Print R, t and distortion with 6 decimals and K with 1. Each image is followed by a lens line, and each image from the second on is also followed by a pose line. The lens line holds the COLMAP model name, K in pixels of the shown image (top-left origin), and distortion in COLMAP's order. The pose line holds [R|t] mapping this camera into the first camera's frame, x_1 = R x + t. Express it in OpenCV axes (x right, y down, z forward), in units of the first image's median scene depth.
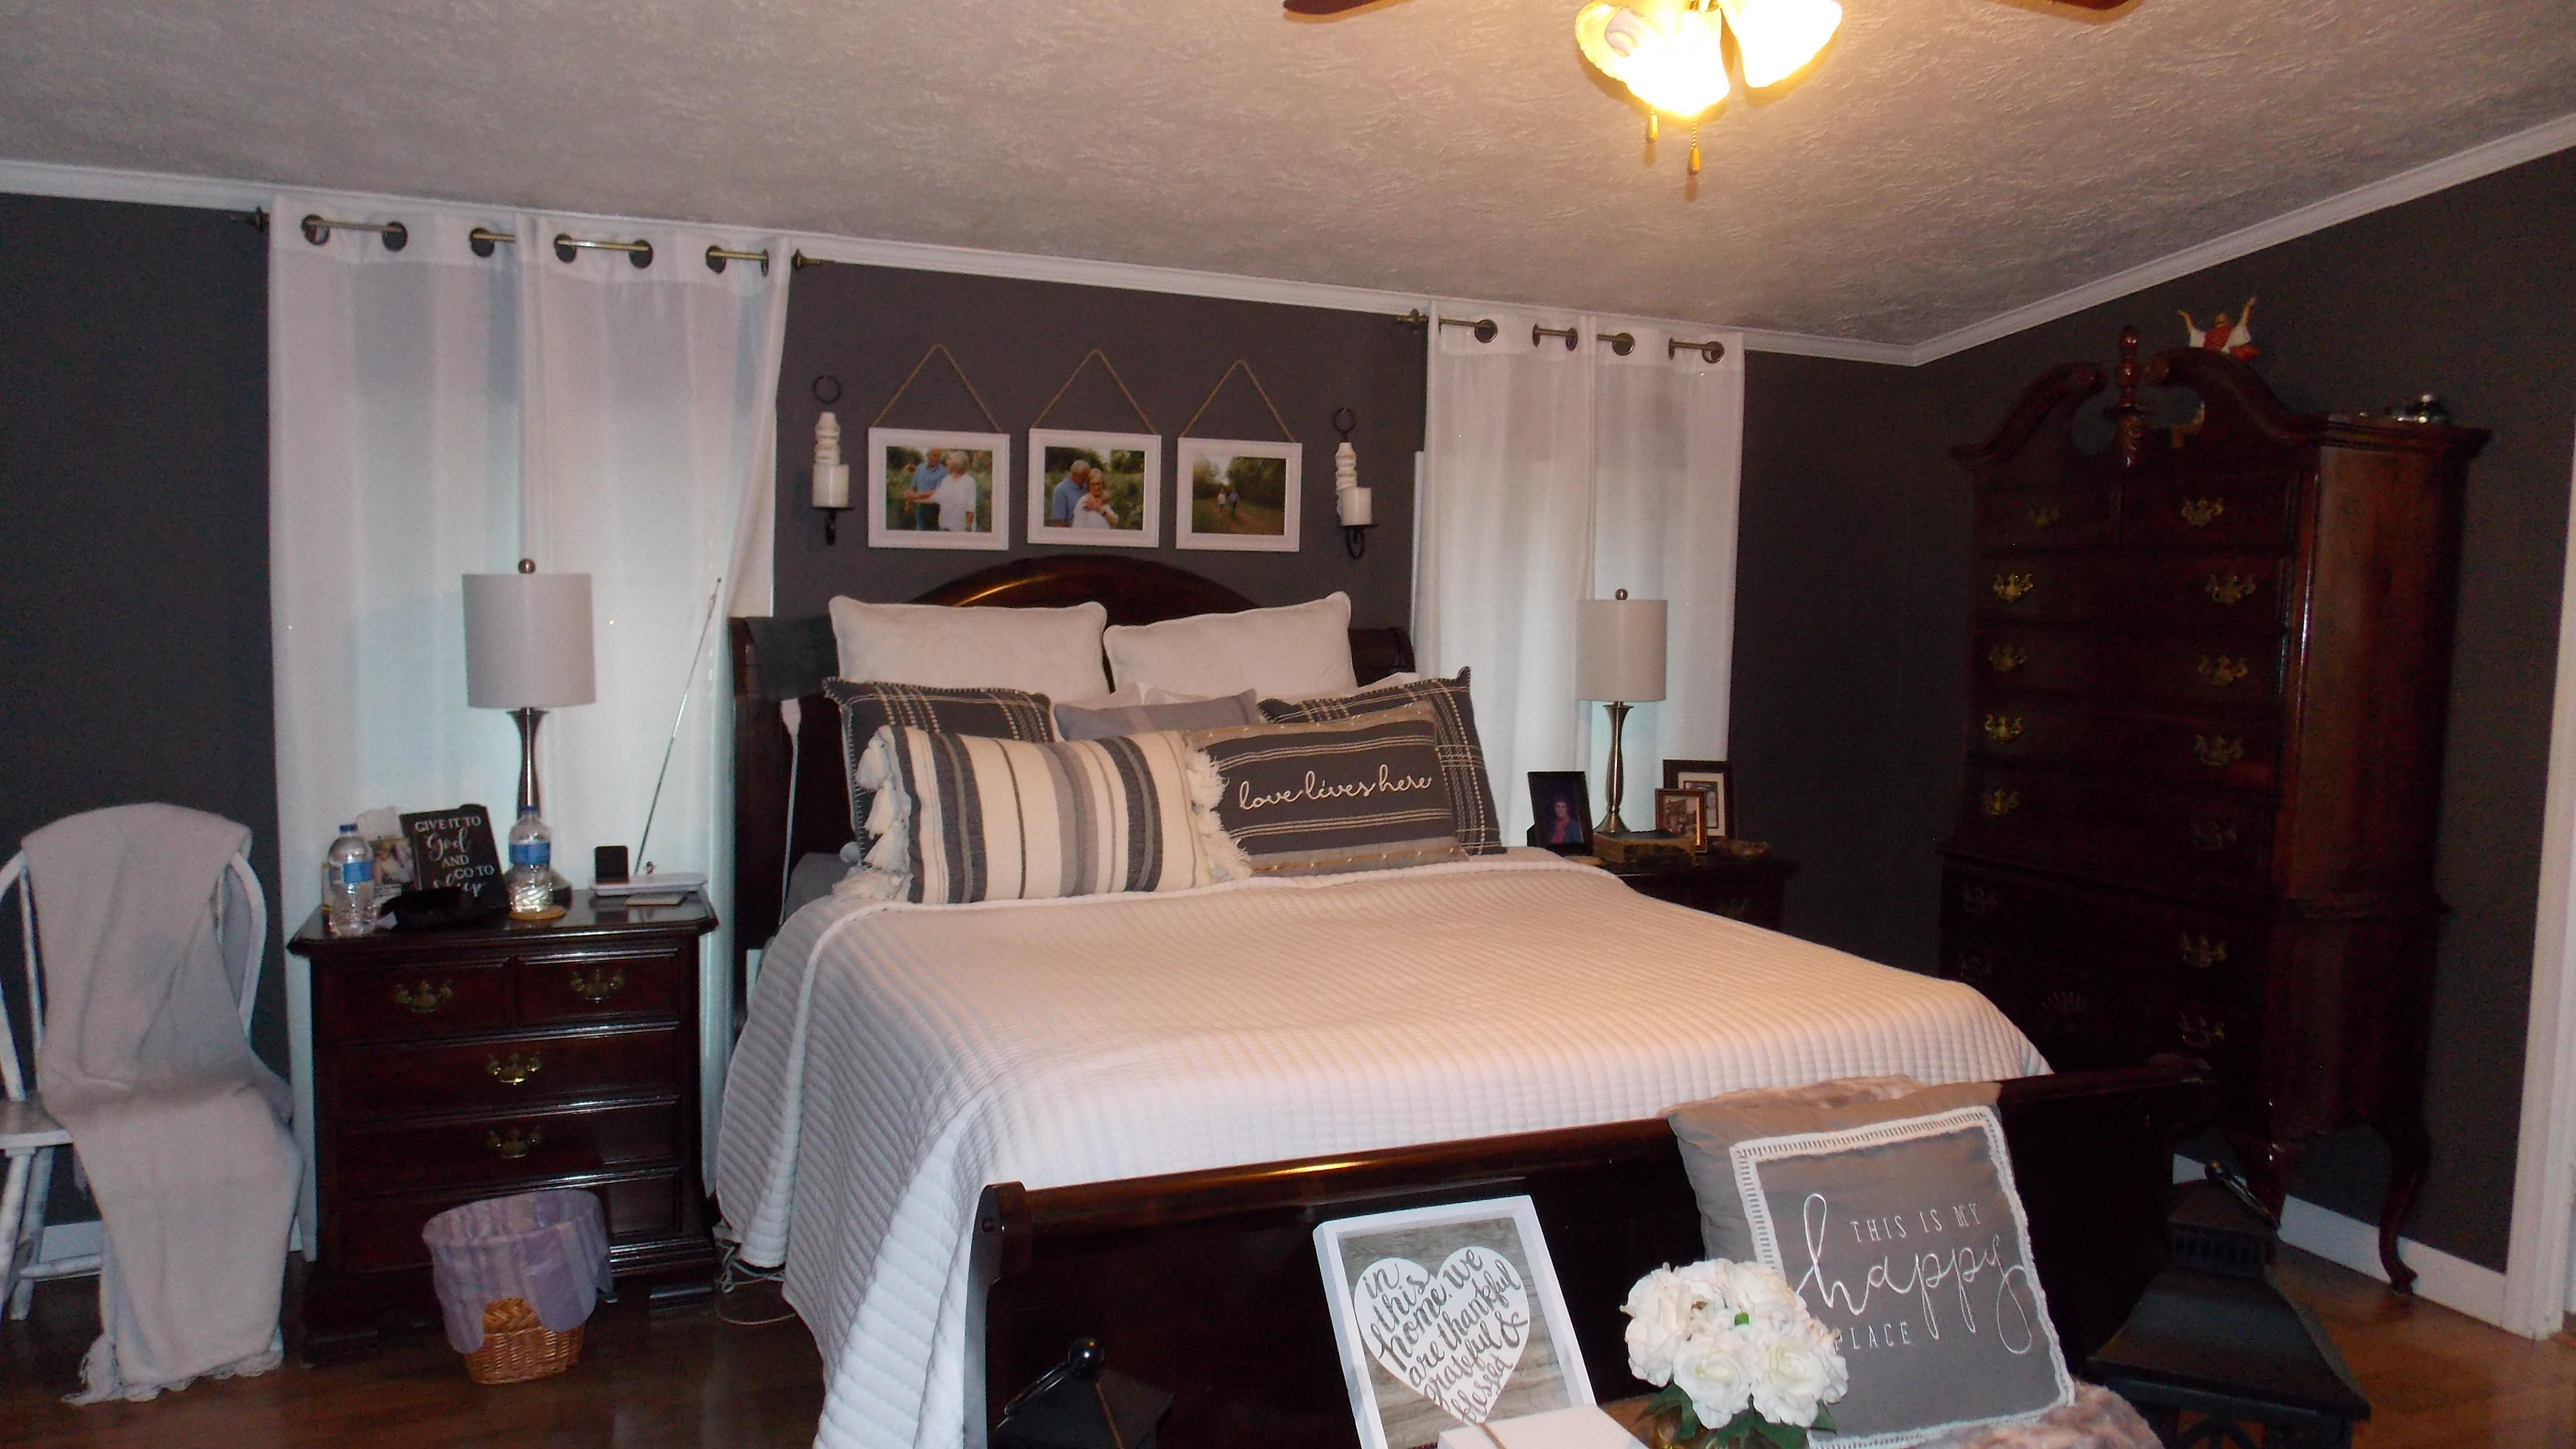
lens RADIAL K [[1645.0, 0, 1287.3], [0, 1645.0, 742.8], [0, 0, 1]] dist [-0.041262, -0.002032]
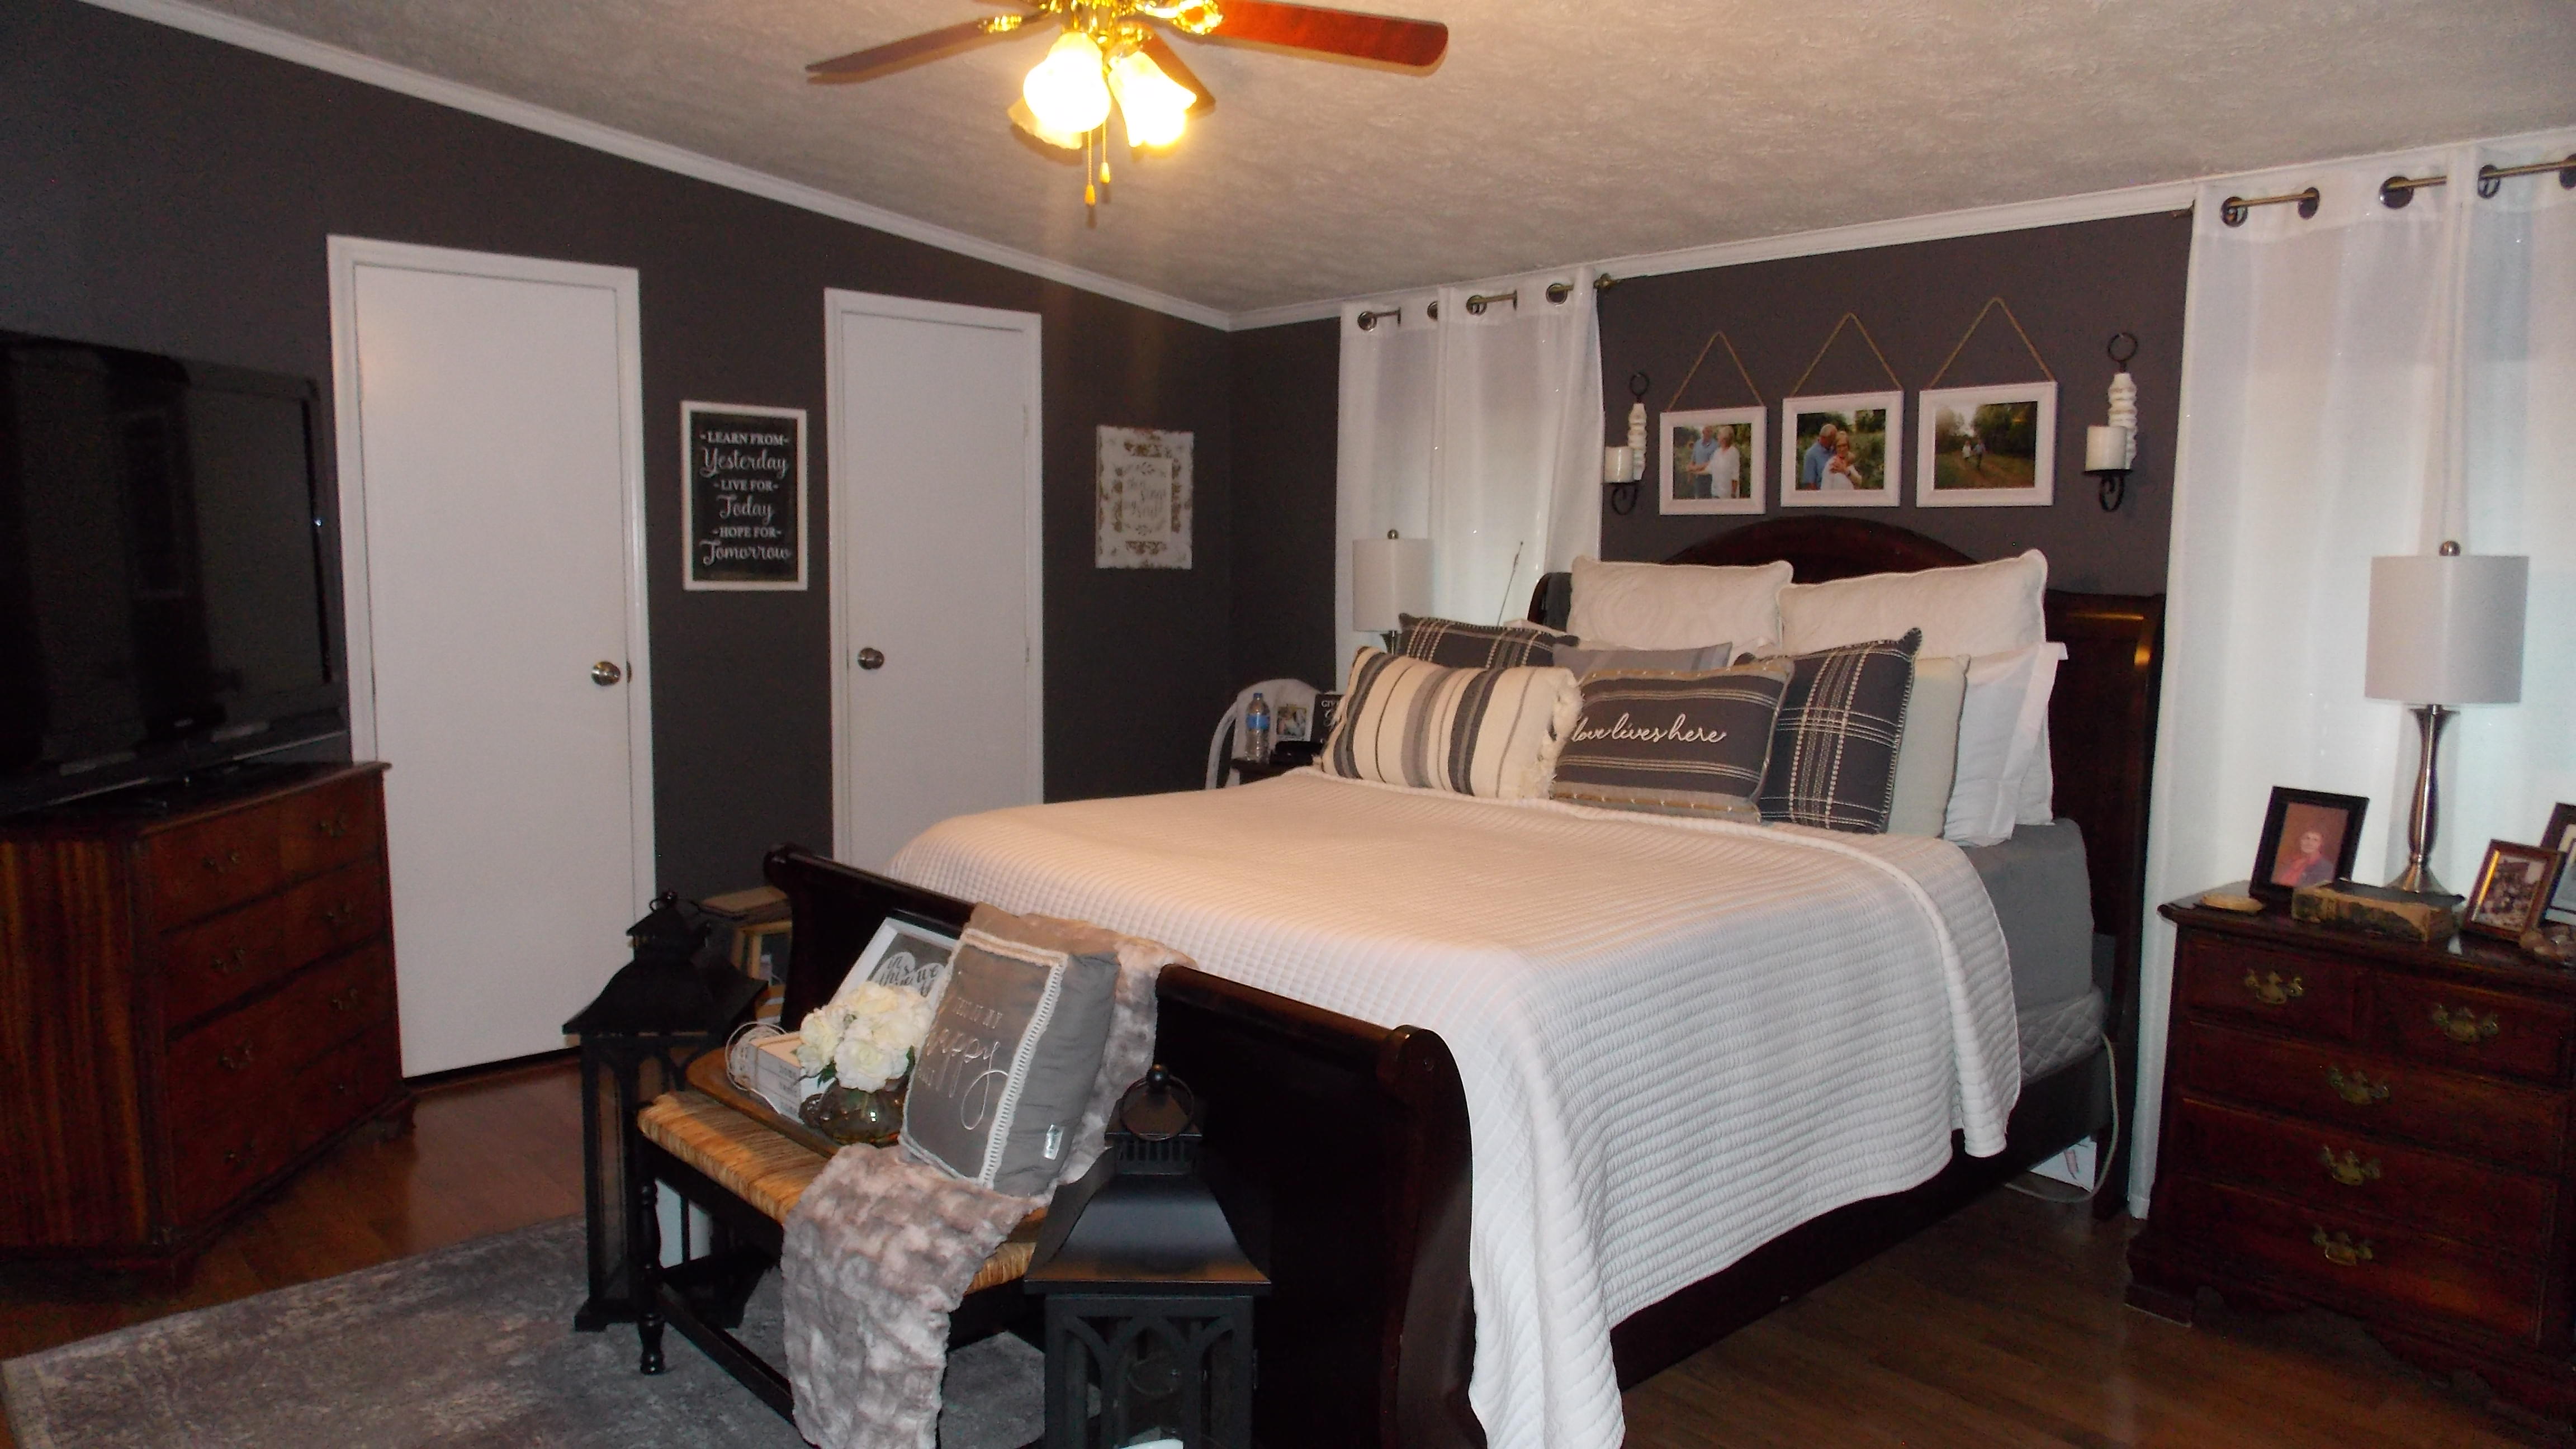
lens RADIAL K [[1717.2, 0, 1287.6], [0, 1717.2, 706.4], [0, 0, 1]] dist [0.008822, 0.001733]
pose [[0.347176, 0.072256, -0.935012, 0.765680], [-0.091995, 0.994843, 0.042721, -0.011386], [0.933277, 0.071185, 0.352033, 0.317127]]
